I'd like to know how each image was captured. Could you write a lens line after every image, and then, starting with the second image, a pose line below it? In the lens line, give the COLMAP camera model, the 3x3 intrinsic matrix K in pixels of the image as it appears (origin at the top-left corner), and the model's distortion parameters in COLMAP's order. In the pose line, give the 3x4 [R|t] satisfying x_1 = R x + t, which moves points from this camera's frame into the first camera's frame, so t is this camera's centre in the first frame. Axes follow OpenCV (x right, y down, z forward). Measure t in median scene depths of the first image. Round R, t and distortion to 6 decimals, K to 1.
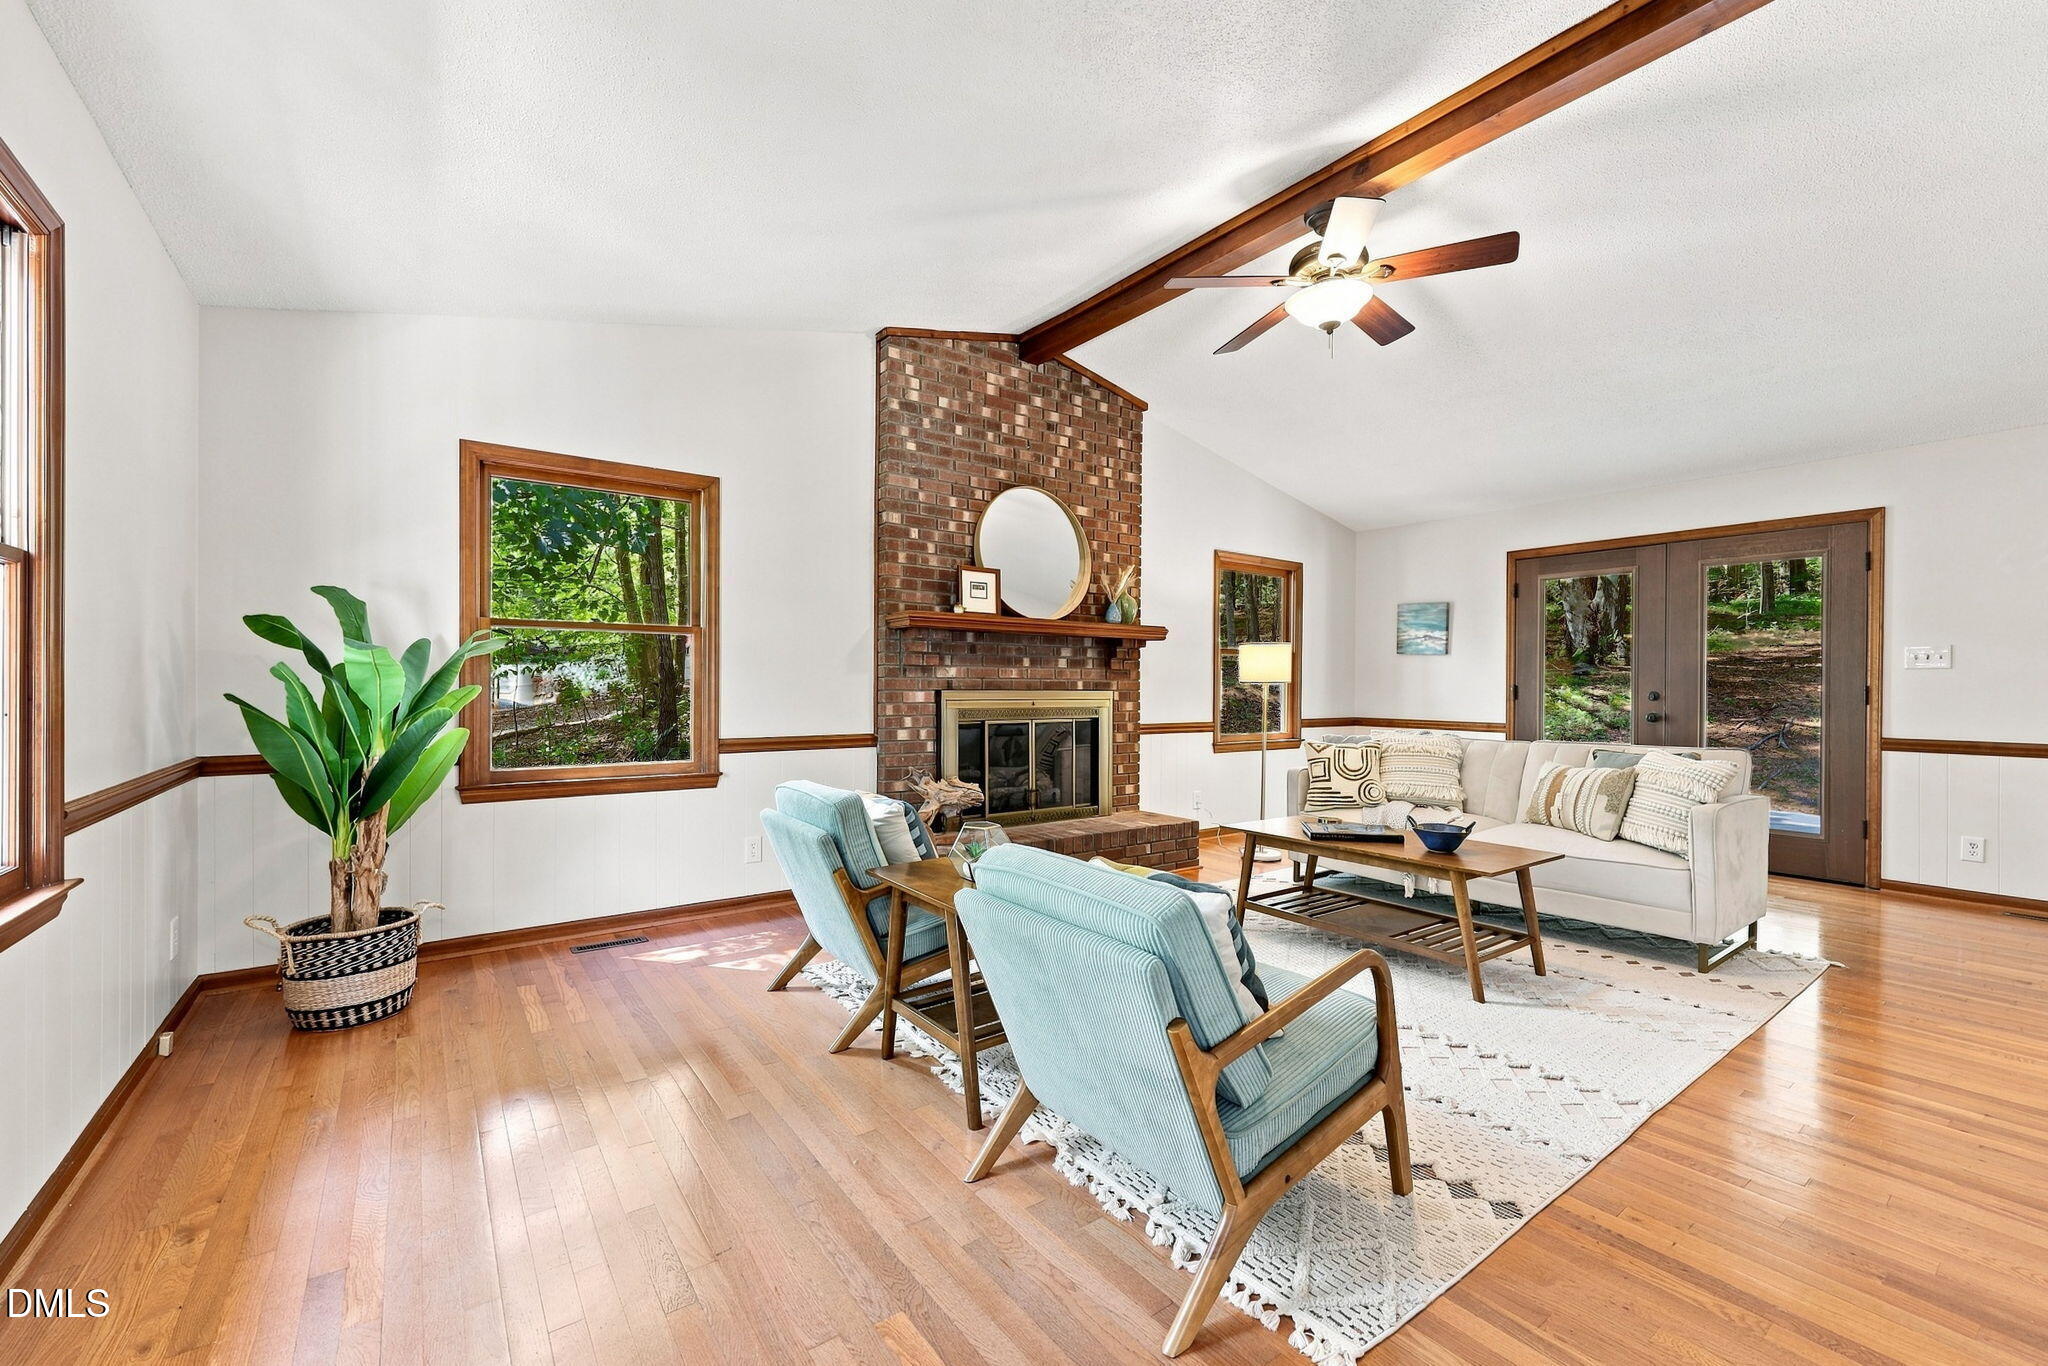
lens RADIAL K [[836.8, 0, 1040.5], [0, 836.8, 691.4], [0, 0, 1]] dist [-0.001791, -0.000321]
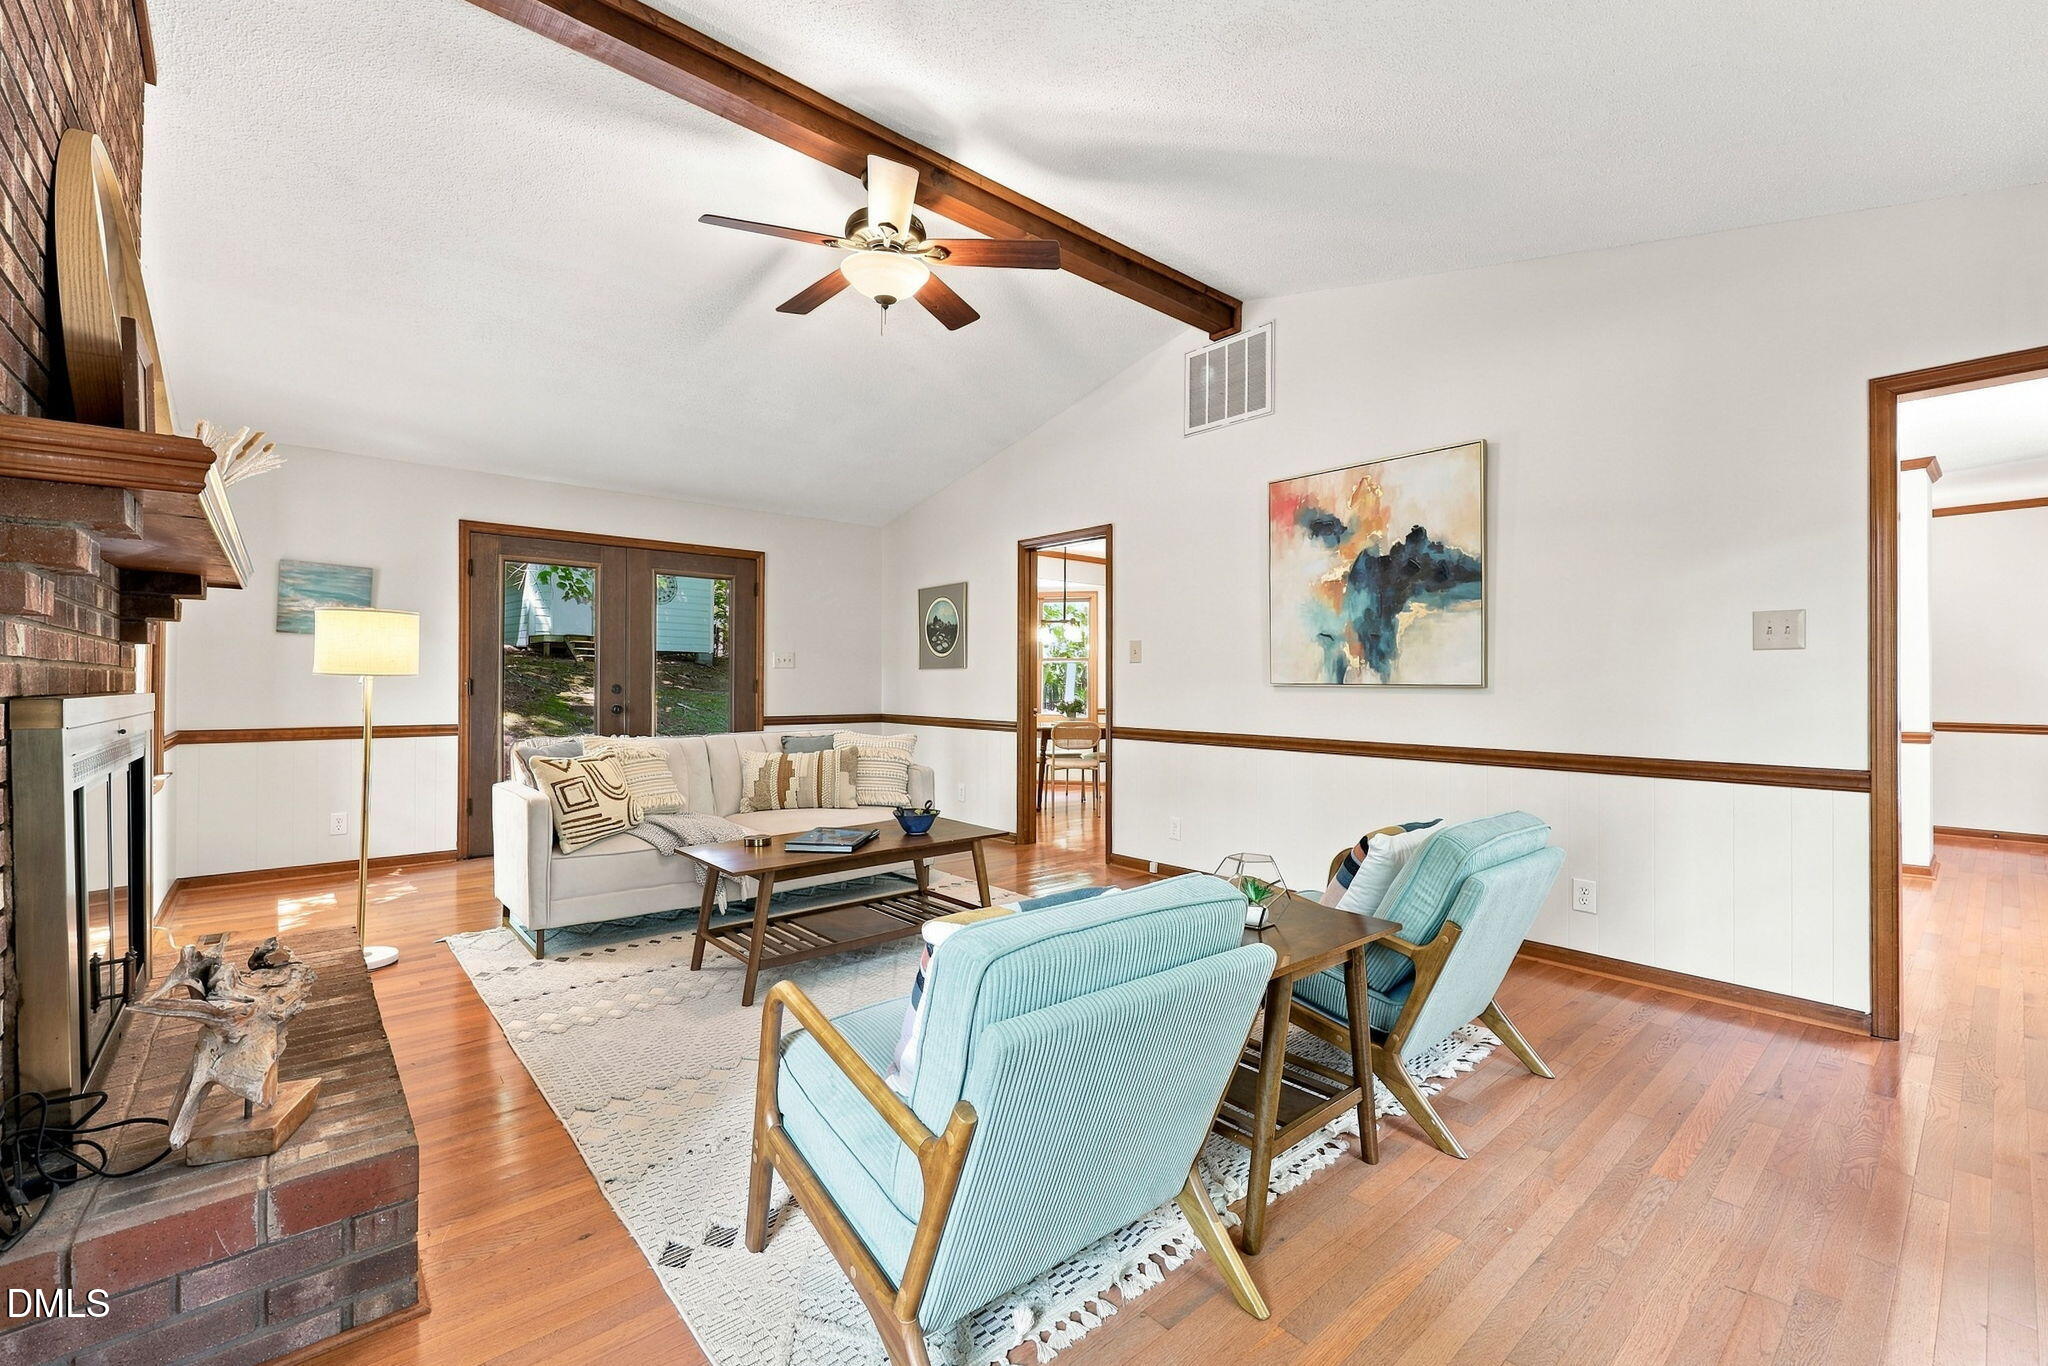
lens RADIAL K [[857.7, 0, 1027.8], [0, 857.7, 674.2], [0, 0, 1]] dist [0.000817, 0.000015]
pose [[-0.075612, 0.005723, 0.997121, -0.940804], [0.005469, 0.999971, -0.005325, -0.011499], [-0.997122, 0.005050, -0.075641, 1.366605]]
